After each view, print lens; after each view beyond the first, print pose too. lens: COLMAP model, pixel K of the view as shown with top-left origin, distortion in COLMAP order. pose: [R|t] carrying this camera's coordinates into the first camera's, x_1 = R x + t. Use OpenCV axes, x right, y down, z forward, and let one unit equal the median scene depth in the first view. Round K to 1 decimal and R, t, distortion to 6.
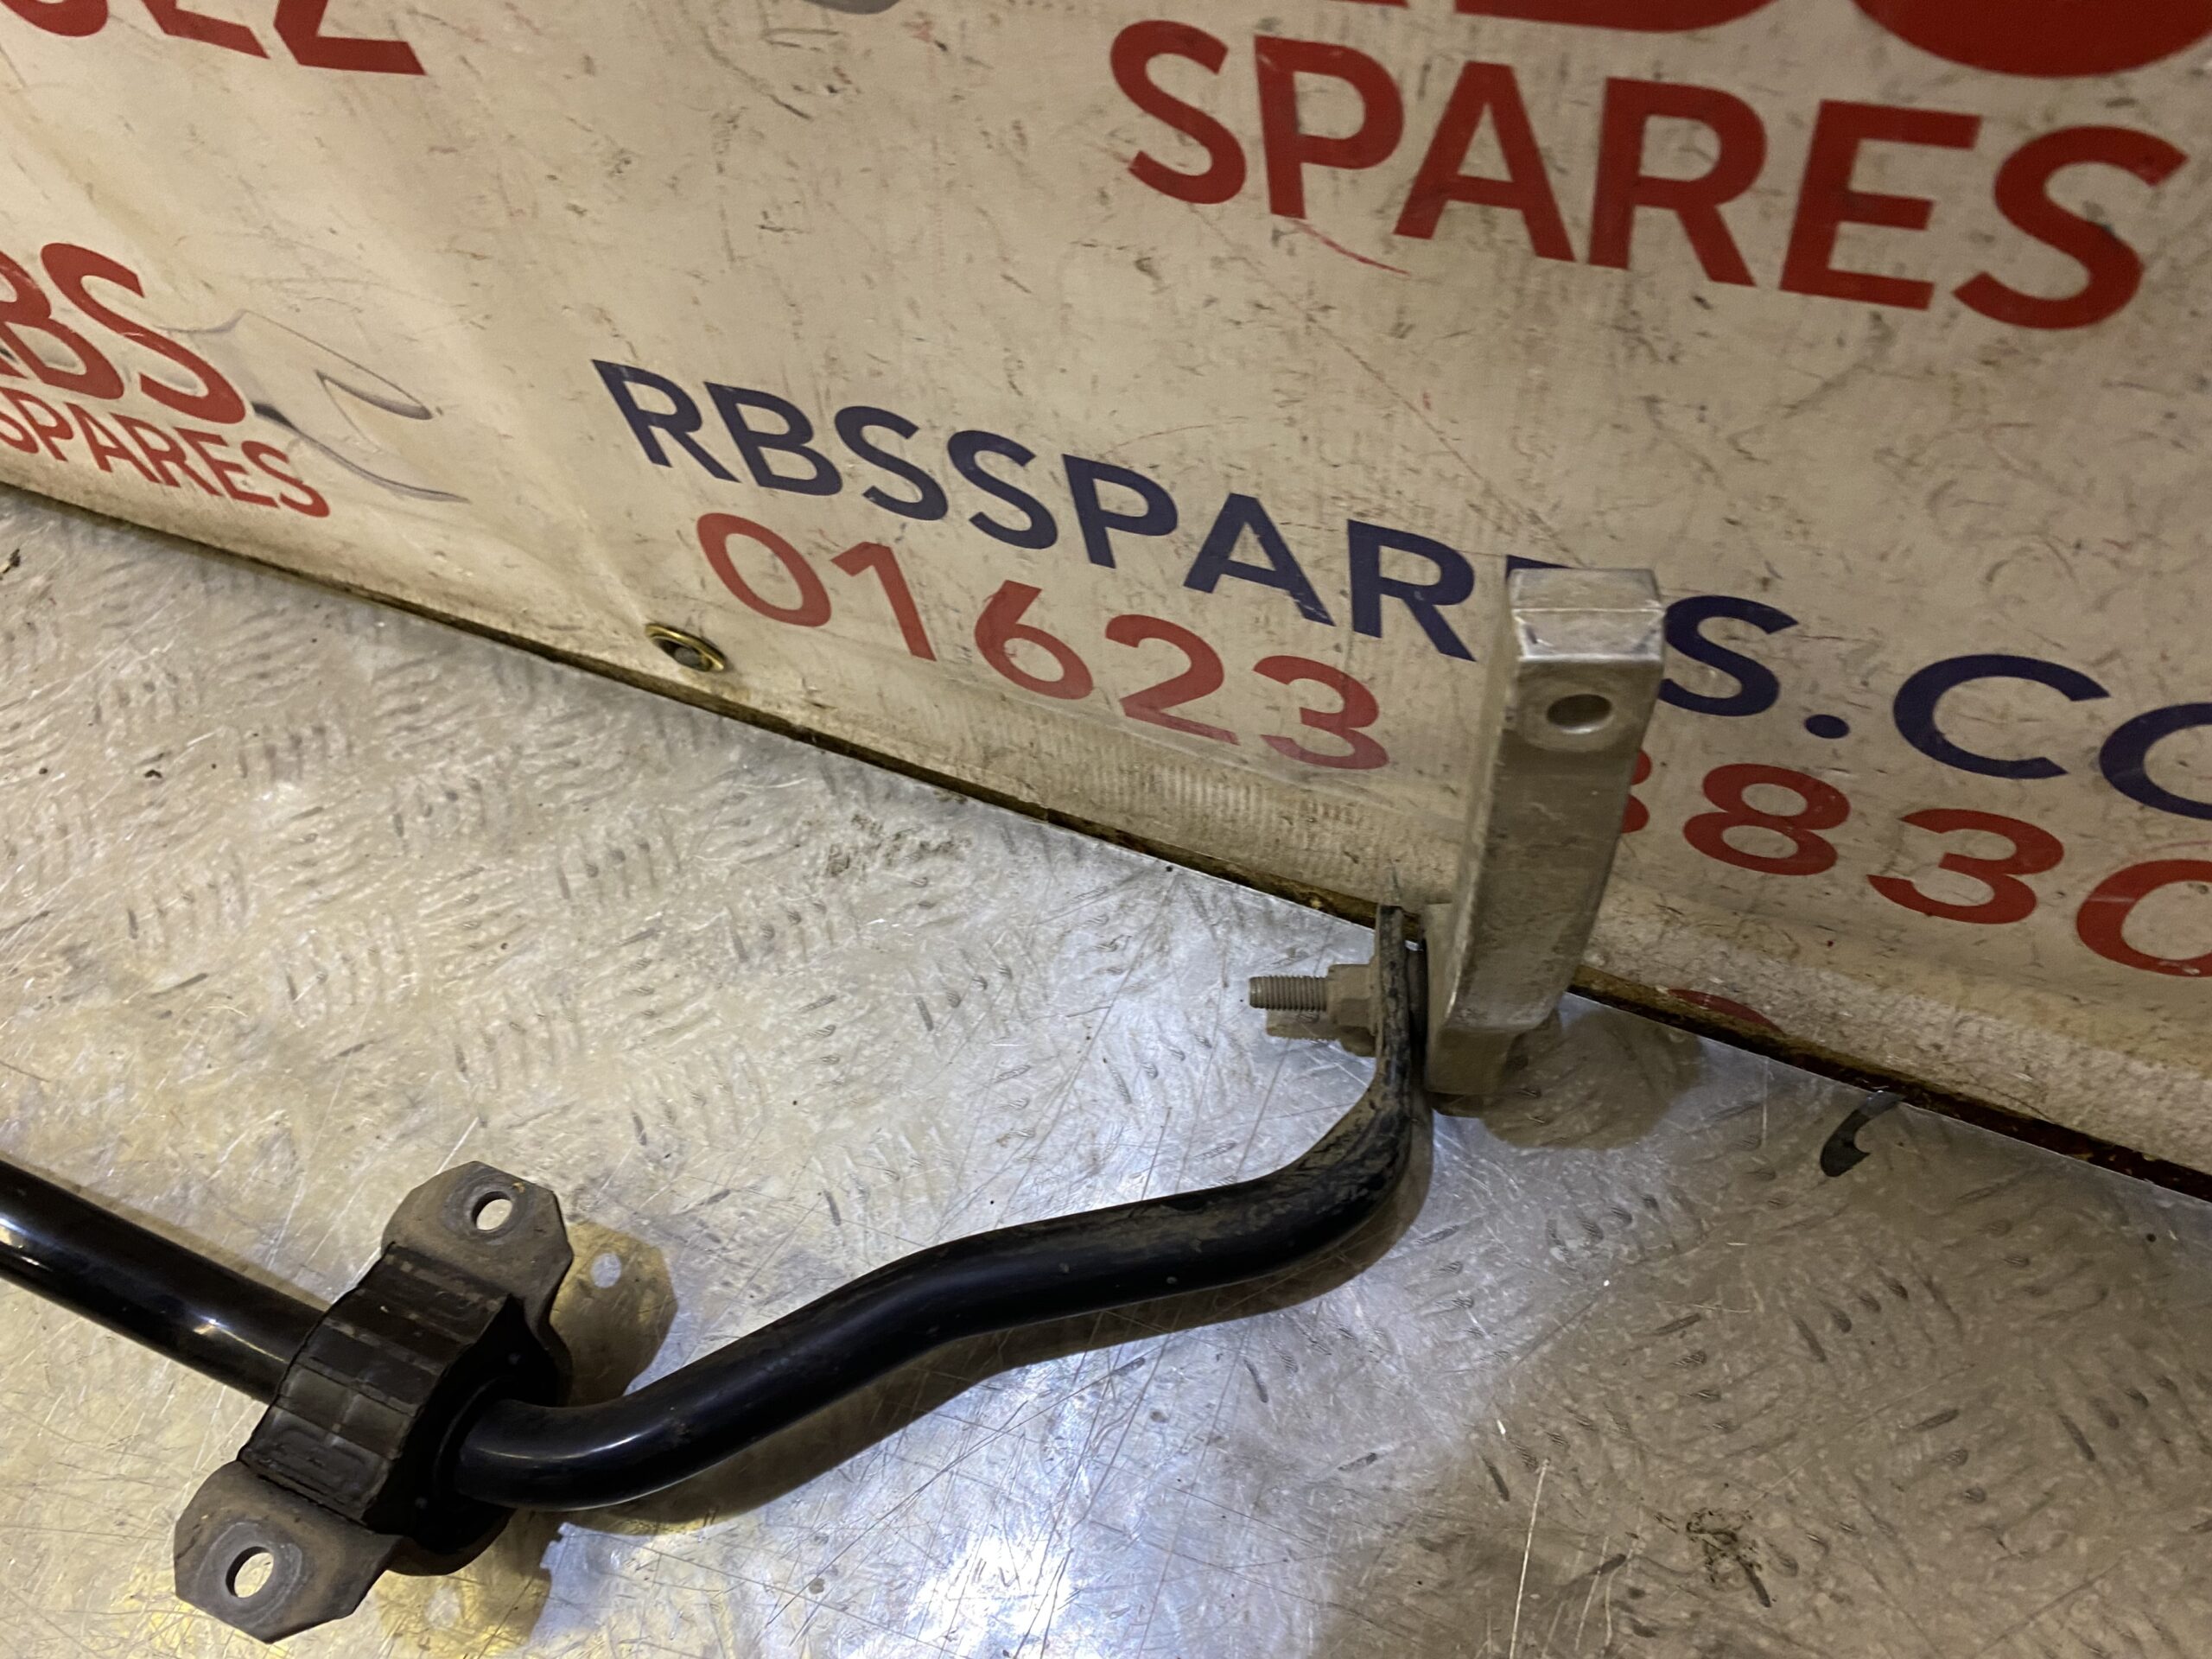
lens RADIAL K [[1694.4, 0, 1097.7], [0, 1694.4, 857.4], [0, 0, 1]] dist [0.035396, -0.061583]
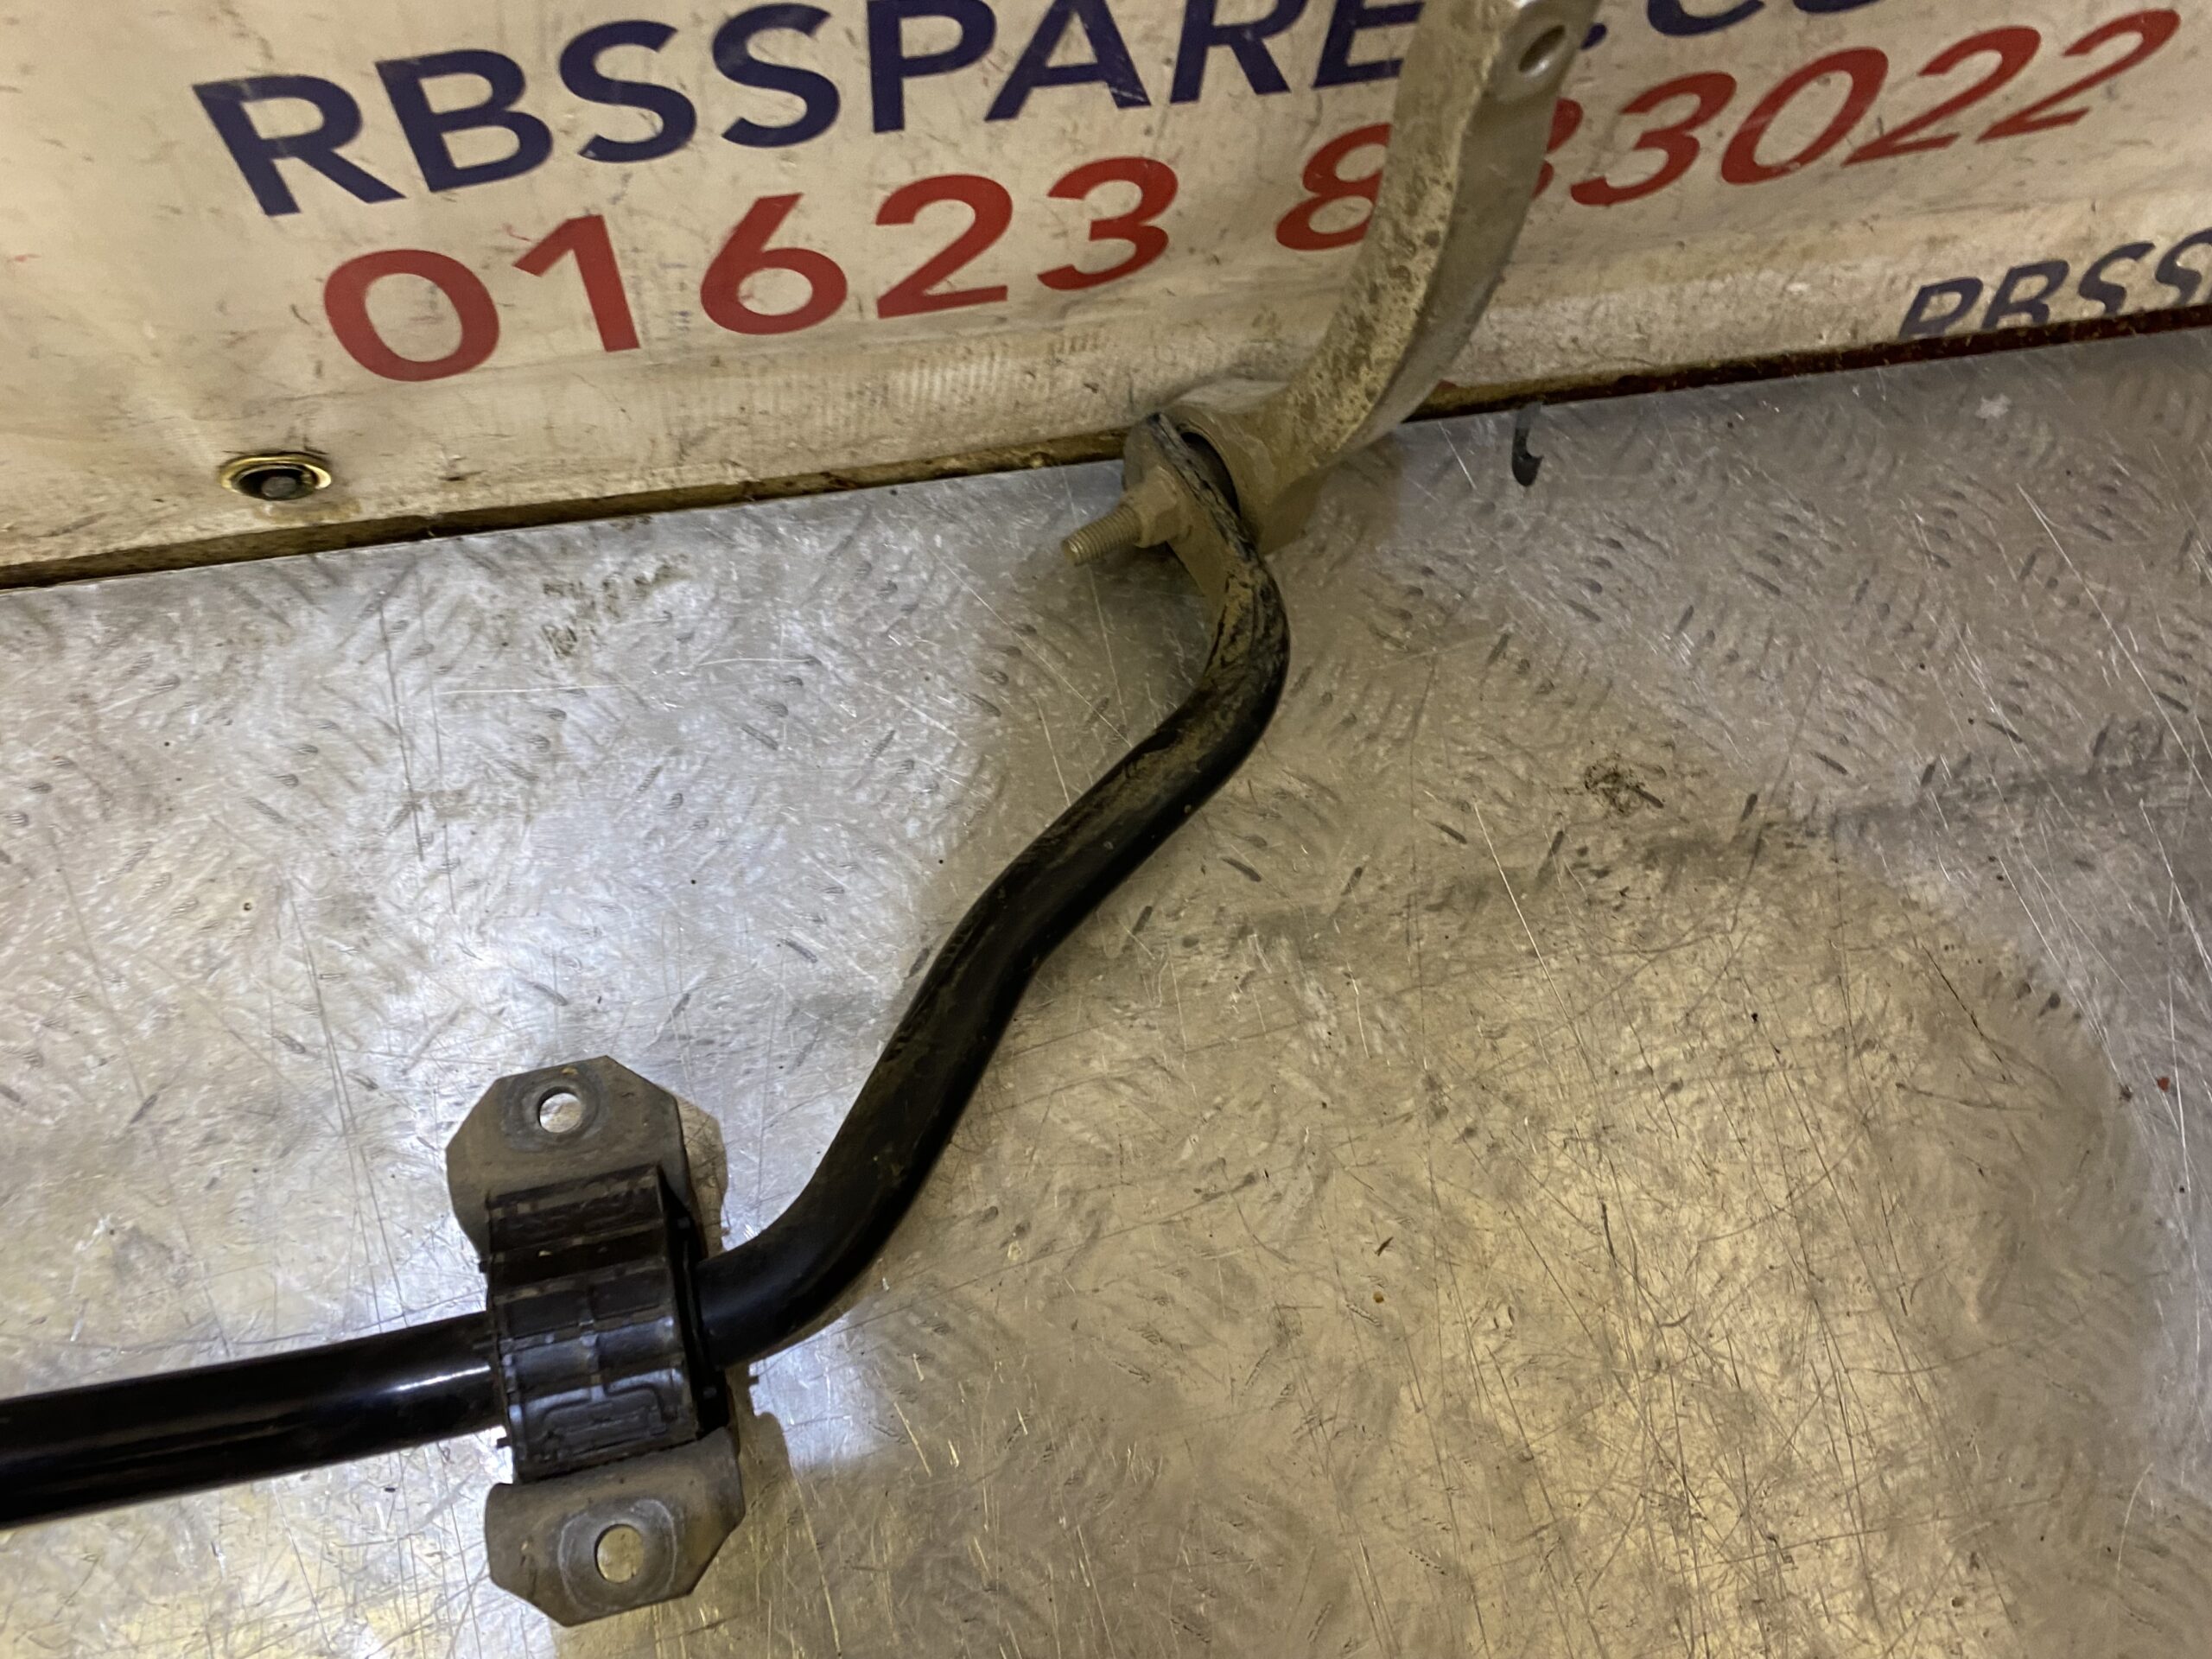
lens RADIAL K [[1688.6, 0, 1103.9], [0, 1688.6, 853.8], [0, 0, 1]] dist [-0.007685, 0.003359]
pose [[0.774990, -0.484533, 0.405732, -0.426018], [0.405172, 0.873645, 0.269406, -0.026783], [-0.485002, -0.044396, 0.873386, 0.115676]]
